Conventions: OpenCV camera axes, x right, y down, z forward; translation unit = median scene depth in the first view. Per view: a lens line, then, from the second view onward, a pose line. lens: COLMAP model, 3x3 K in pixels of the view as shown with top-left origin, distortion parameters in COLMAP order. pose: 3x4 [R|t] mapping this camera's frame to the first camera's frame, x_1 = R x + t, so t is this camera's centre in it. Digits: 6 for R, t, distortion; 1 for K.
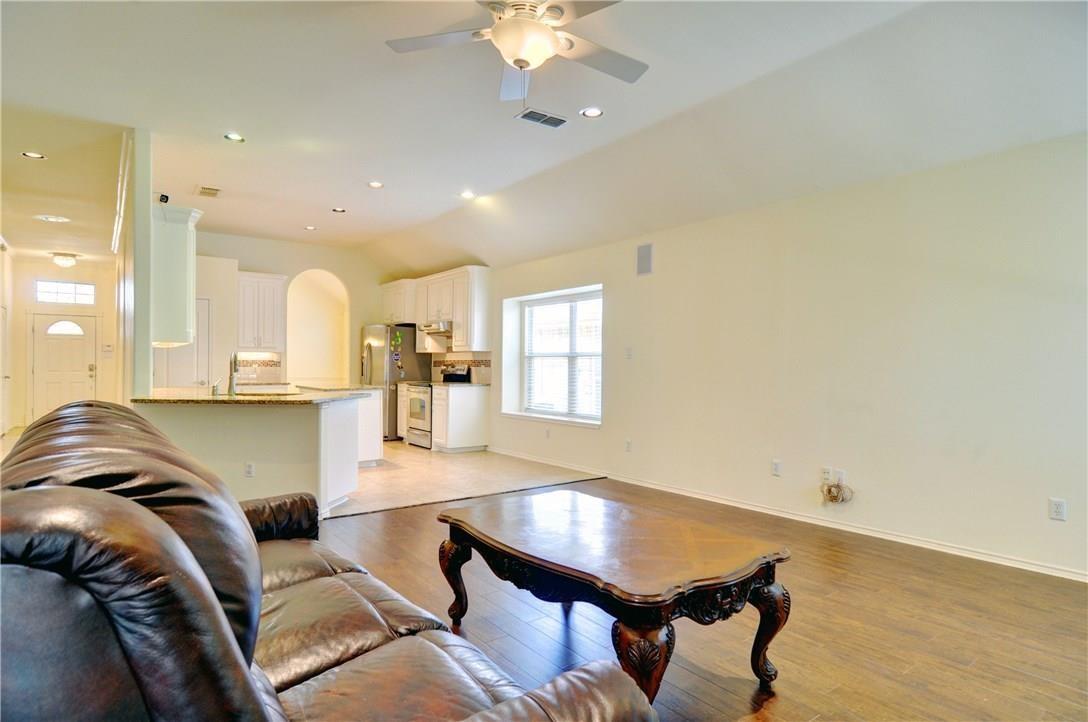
lens RADIAL K [[597.4, 0, 544.0], [0, 597.4, 361.0], [0, 0, 1]] dist [-0.003938, -0.000949]
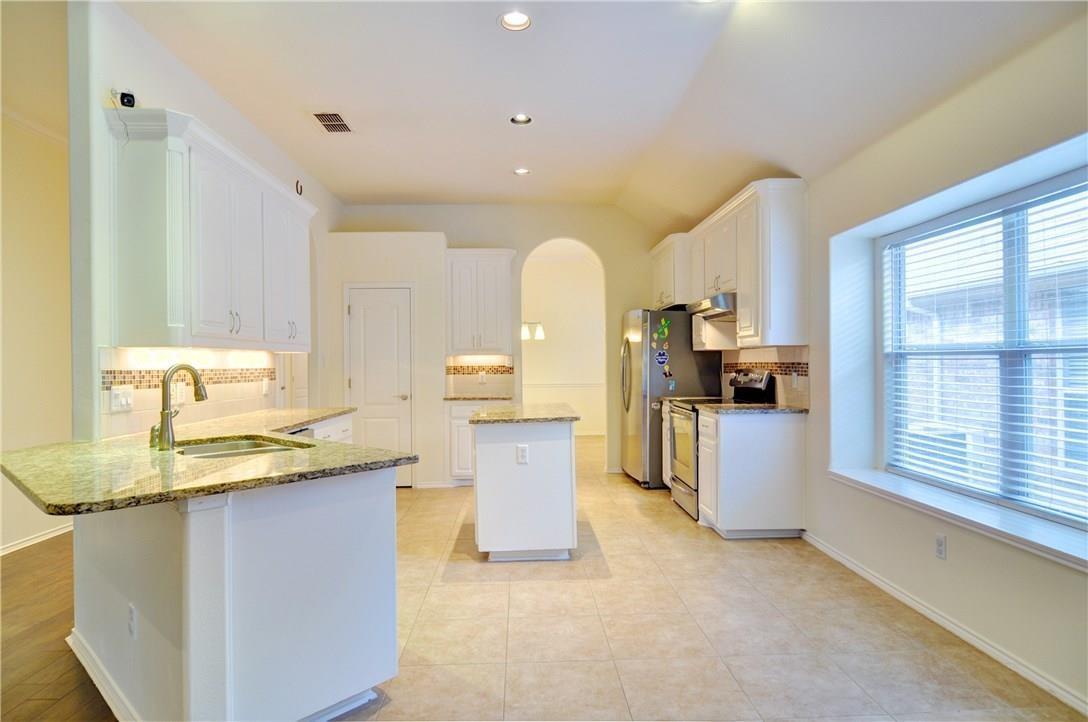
lens RADIAL K [[597.4, 0, 544.0], [0, 597.4, 361.0], [0, 0, 1]] dist [-0.003938, -0.000949]
pose [[0.822939, -0.012686, -0.567989, 0.013832], [0.015968, 0.999872, 0.000803, -0.006997], [0.567906, -0.009731, 0.823036, 0.440126]]
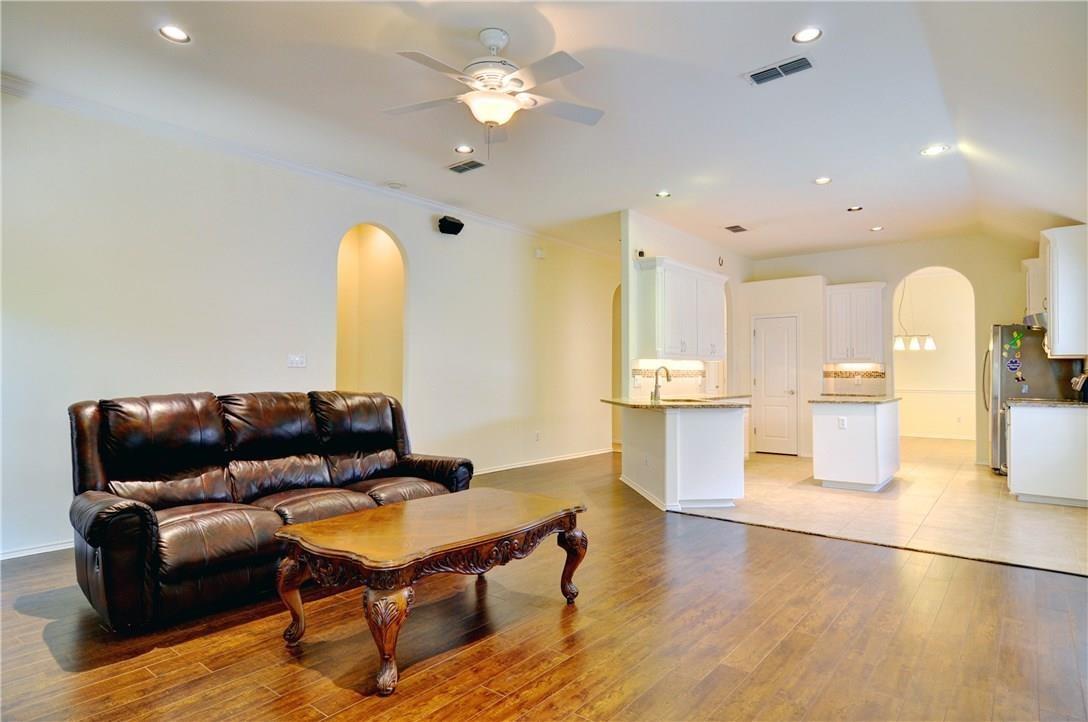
lens RADIAL K [[597.4, 0, 544.0], [0, 597.4, 361.0], [0, 0, 1]] dist [-0.003938, -0.000949]
pose [[0.245756, -0.023281, -0.969052, 0.368415], [0.005440, 0.999729, -0.022638, 0.001415], [0.969316, 0.000292, 0.245816, 0.262381]]
